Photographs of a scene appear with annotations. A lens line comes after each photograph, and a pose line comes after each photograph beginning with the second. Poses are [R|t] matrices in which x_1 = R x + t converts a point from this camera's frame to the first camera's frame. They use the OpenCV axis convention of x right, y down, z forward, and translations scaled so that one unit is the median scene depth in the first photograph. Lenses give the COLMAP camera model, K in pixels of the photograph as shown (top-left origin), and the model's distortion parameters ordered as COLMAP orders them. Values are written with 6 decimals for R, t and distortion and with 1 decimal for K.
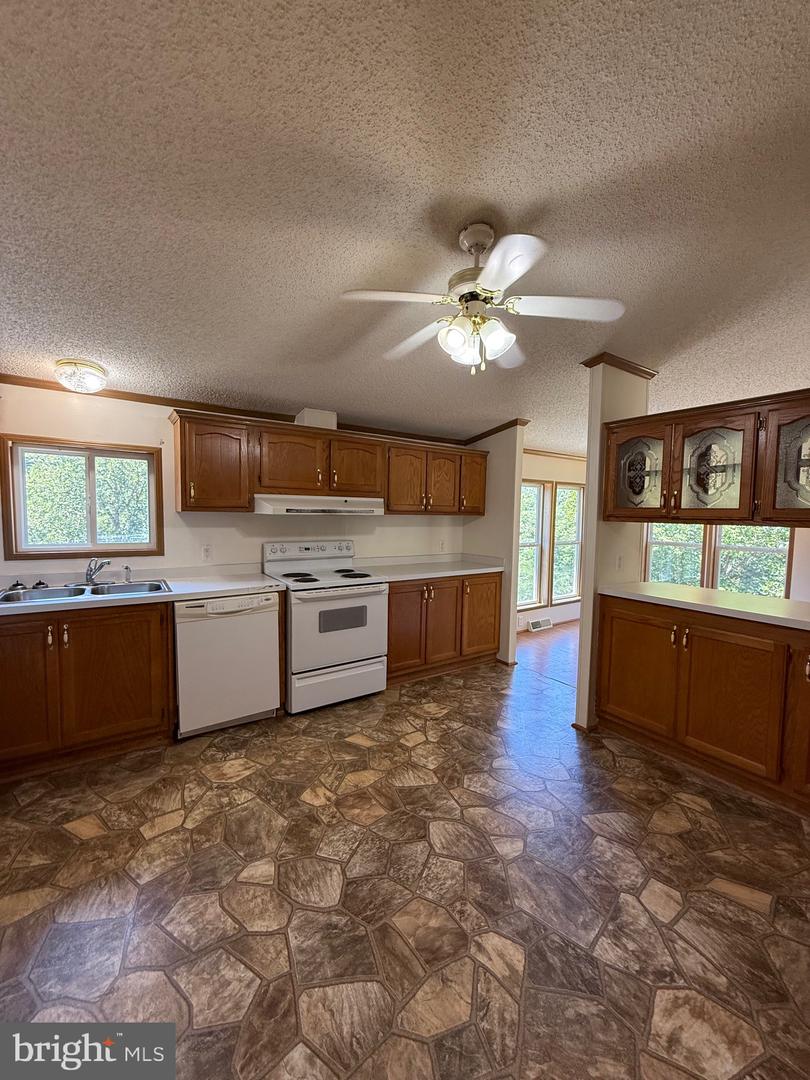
lens RADIAL K [[429.3, 0, 405.7], [0, 429.3, 538.3], [0, 0, 1]] dist [-0.001504, 0.000250]
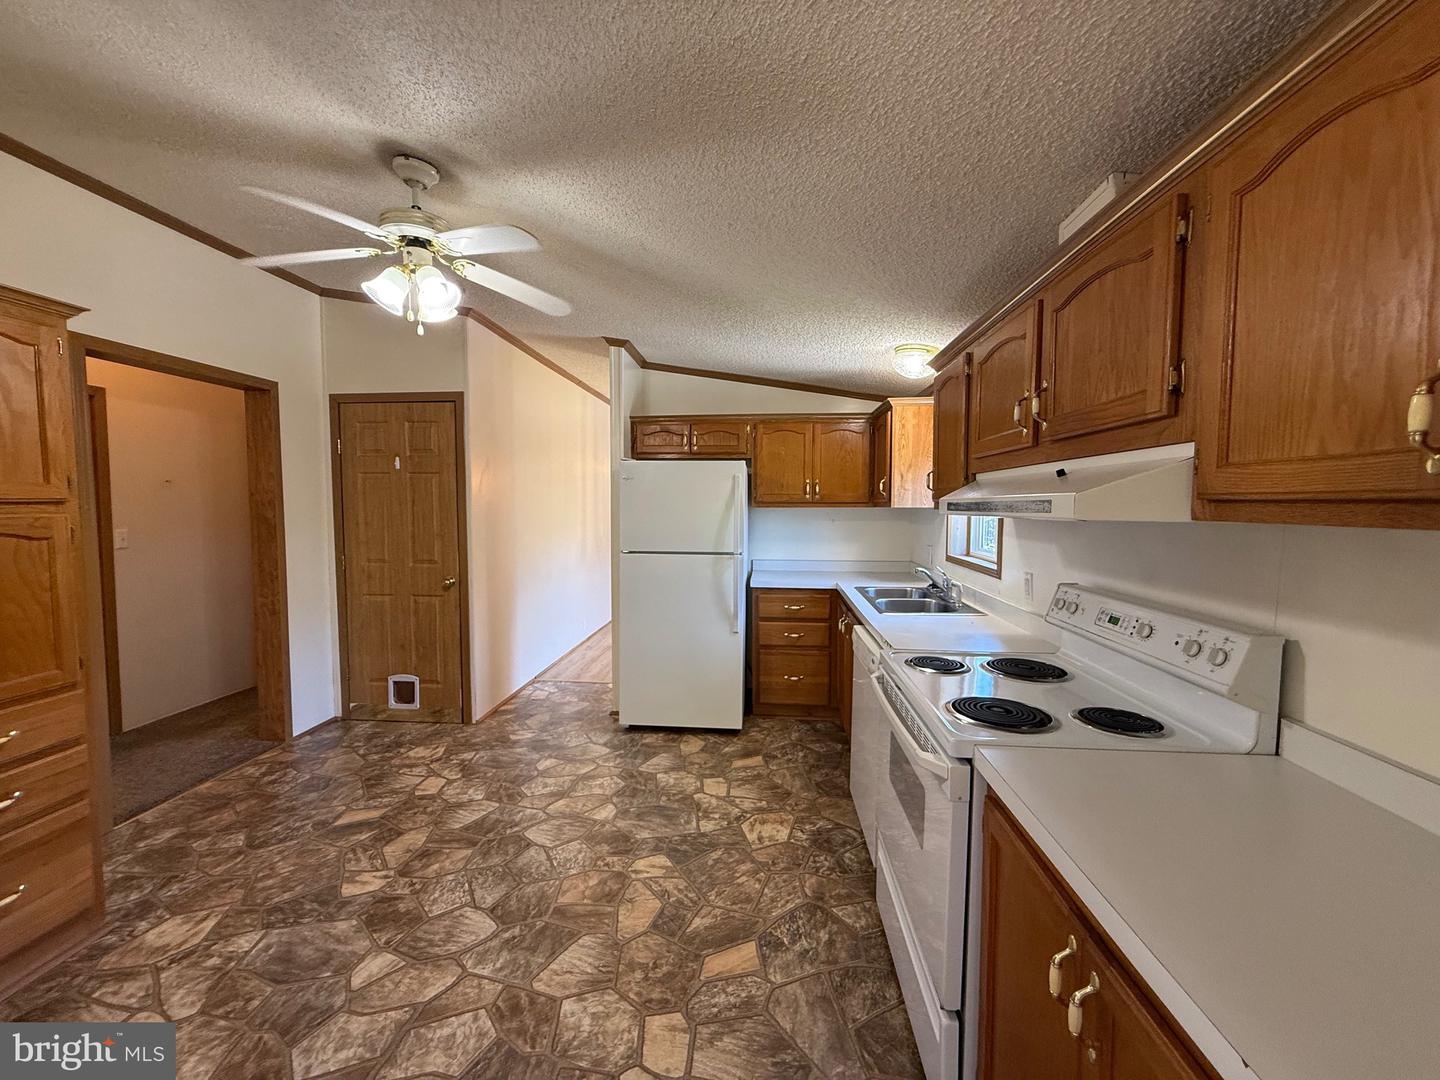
lens RADIAL K [[573.1, 0, 717.3], [0, 573.1, 539.4], [0, 0, 1]] dist [0.000303, 0.000269]
pose [[-0.631636, 0.026543, -0.774810, 0.519179], [-0.065572, 0.994003, 0.087507, -0.094552], [0.772487, 0.106078, -0.626108, 1.701261]]
